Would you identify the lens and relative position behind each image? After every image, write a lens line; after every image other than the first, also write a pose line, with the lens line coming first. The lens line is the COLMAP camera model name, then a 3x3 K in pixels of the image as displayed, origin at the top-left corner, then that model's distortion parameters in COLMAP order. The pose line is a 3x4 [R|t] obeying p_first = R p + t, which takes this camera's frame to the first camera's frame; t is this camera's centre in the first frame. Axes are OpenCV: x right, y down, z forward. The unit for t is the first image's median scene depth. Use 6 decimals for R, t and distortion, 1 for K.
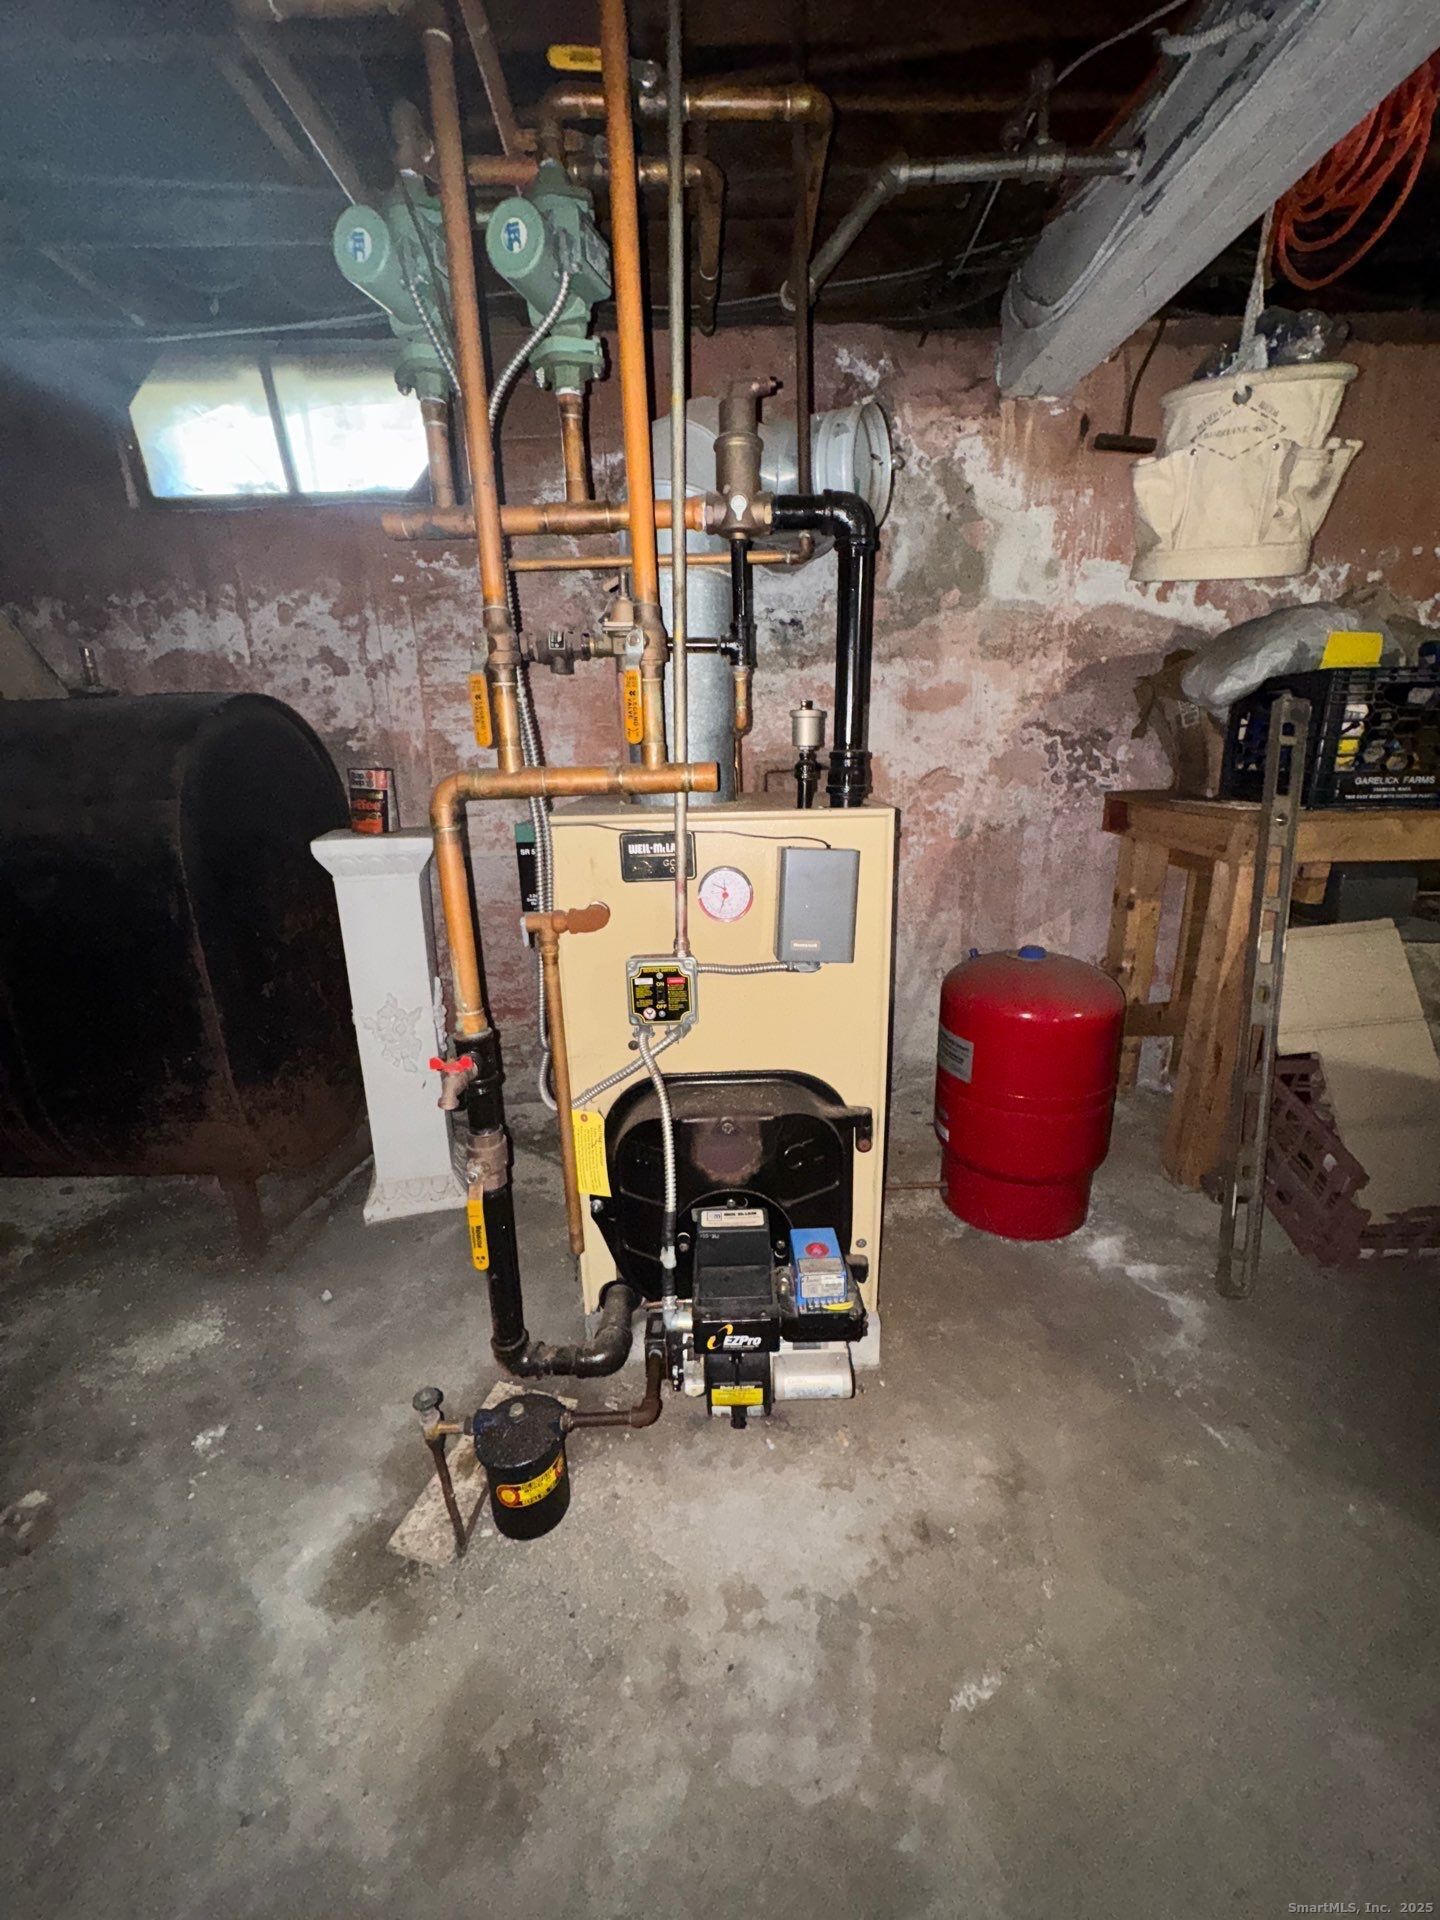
lens RADIAL K [[762.1, 0, 720.0], [0, 762.1, 960.0], [0, 0, 1]] dist [-0.005559, 0.000109]
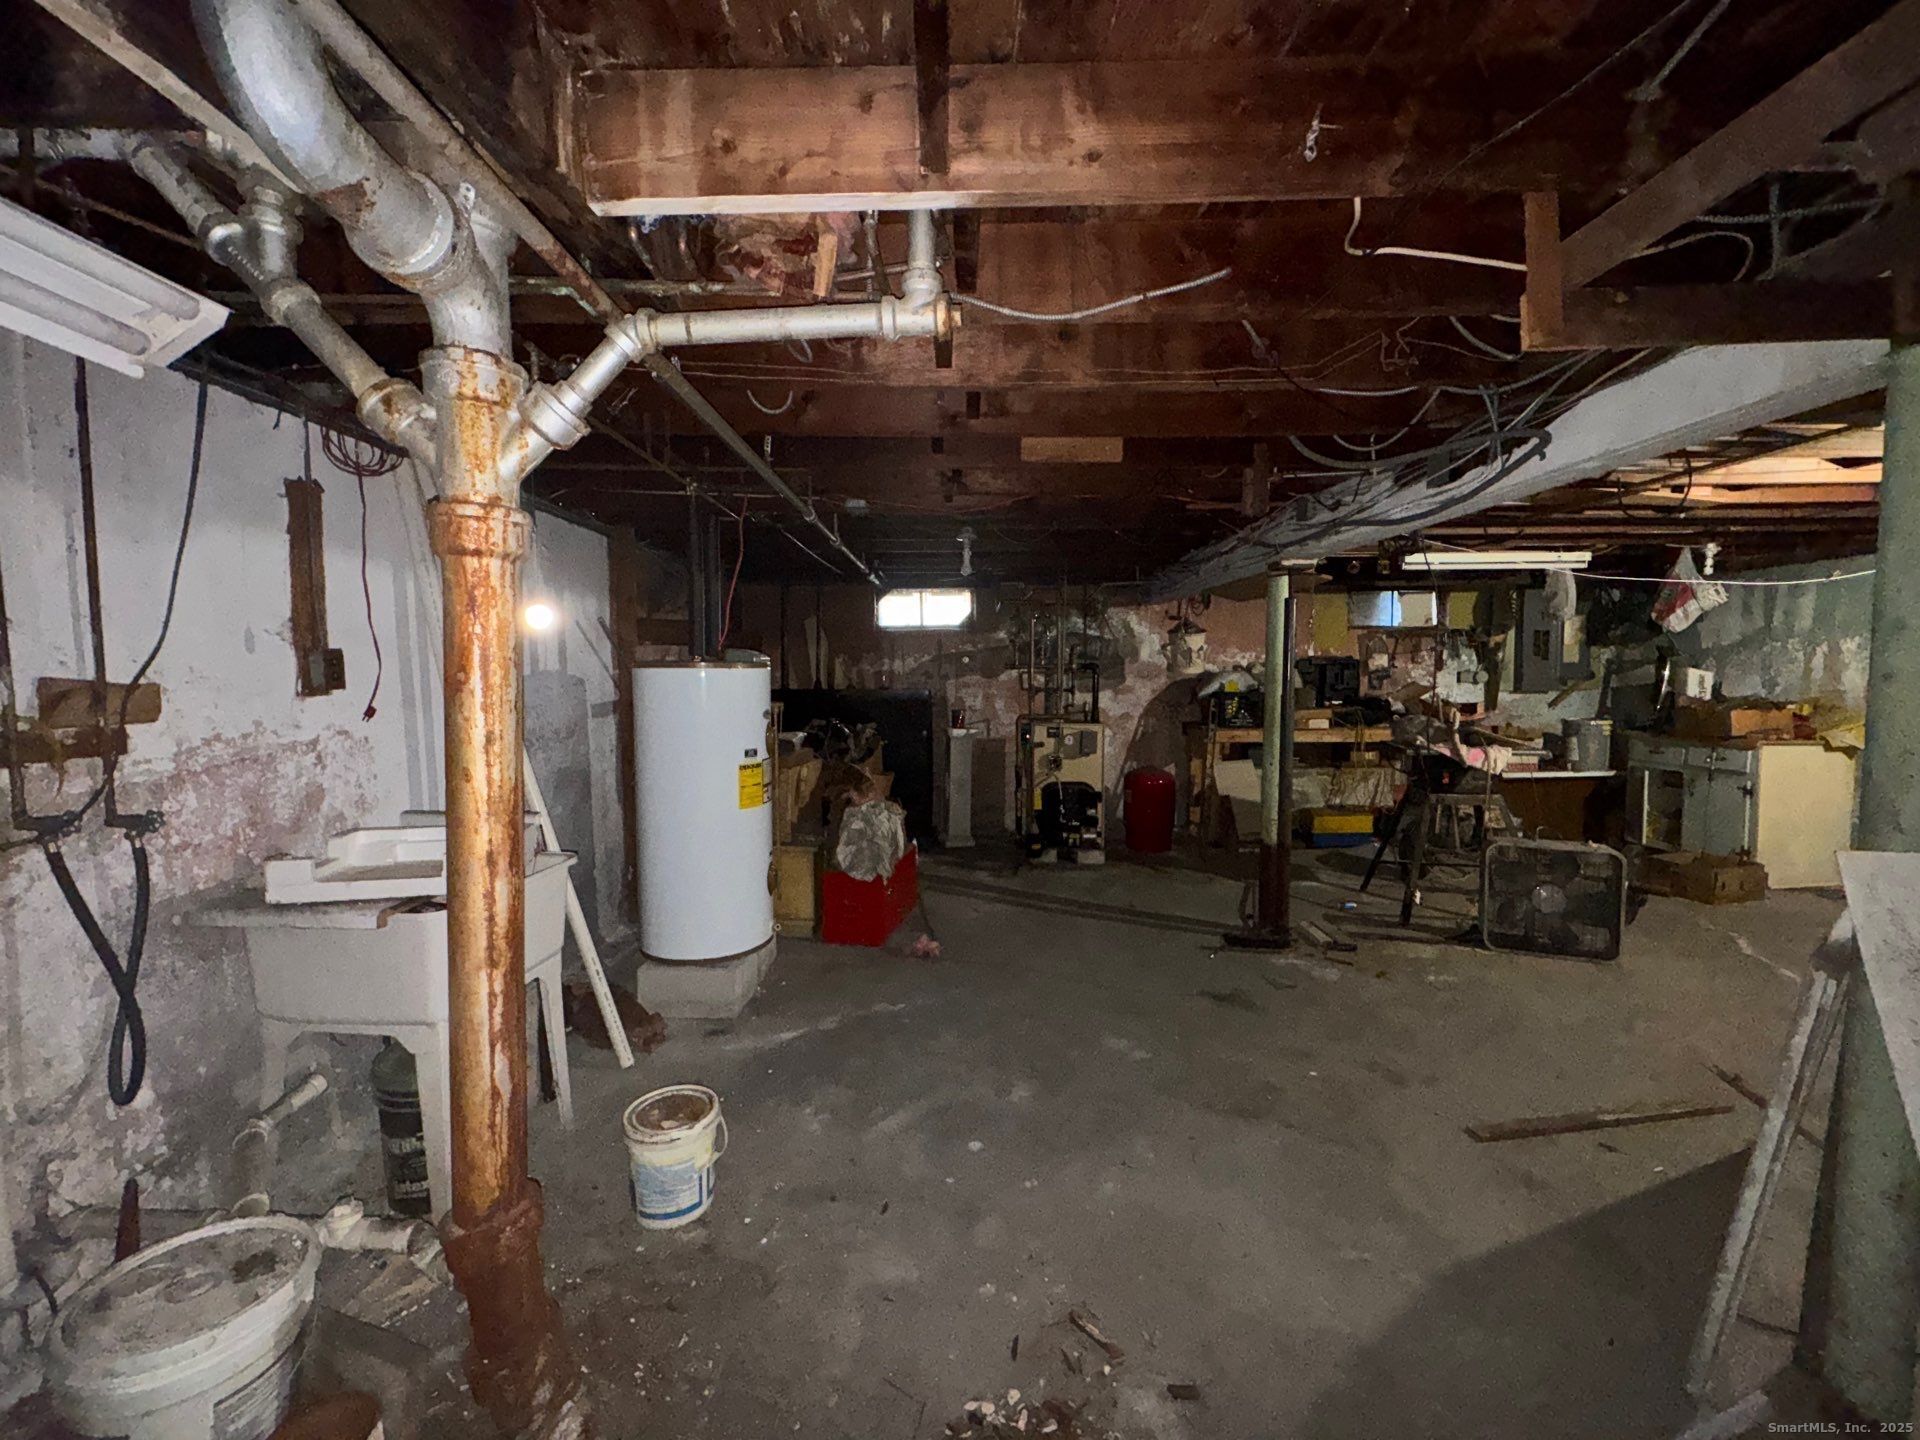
lens RADIAL K [[762.9, 0, 953.2], [0, 762.9, 714.9], [0, 0, 1]] dist [-0.003121, 0.000255]
pose [[0.999429, 0.026137, -0.021434, -0.352436], [-0.030139, 0.976148, -0.215003, 0.455829], [0.015303, 0.215526, 0.976378, -2.093293]]
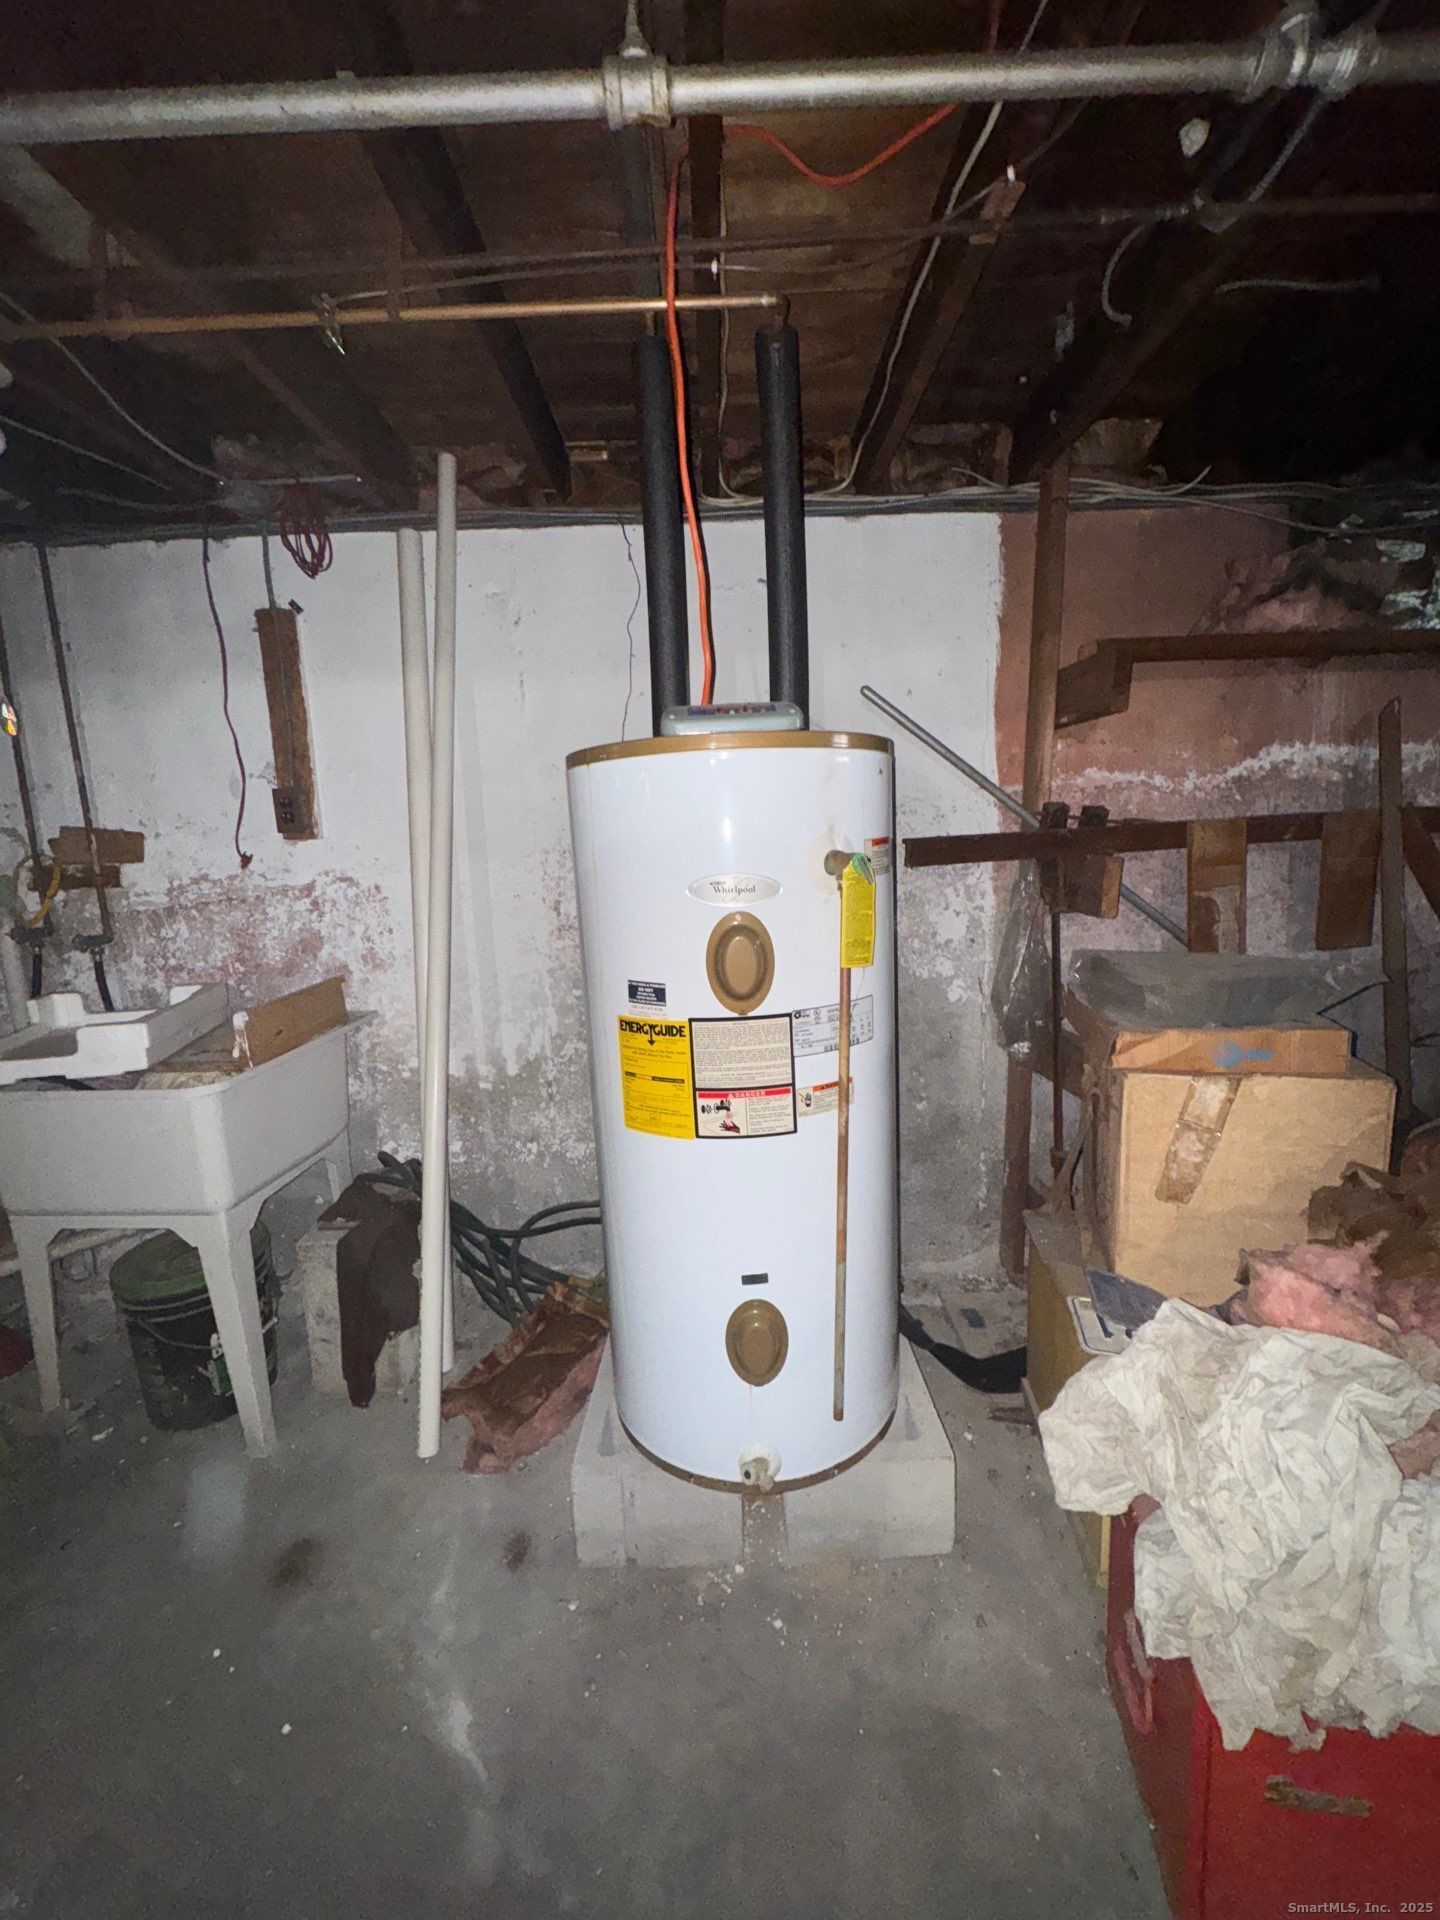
lens RADIAL K [[762.9, 0, 729.9], [0, 762.9, 959.8], [0, 0, 1]] dist [-0.003121, 0.000255]
pose [[0.003869, 0.180131, -0.983635, -0.227019], [-0.237423, 0.955681, 0.174078, 0.060972], [0.971399, 0.232864, 0.046465, -0.496507]]
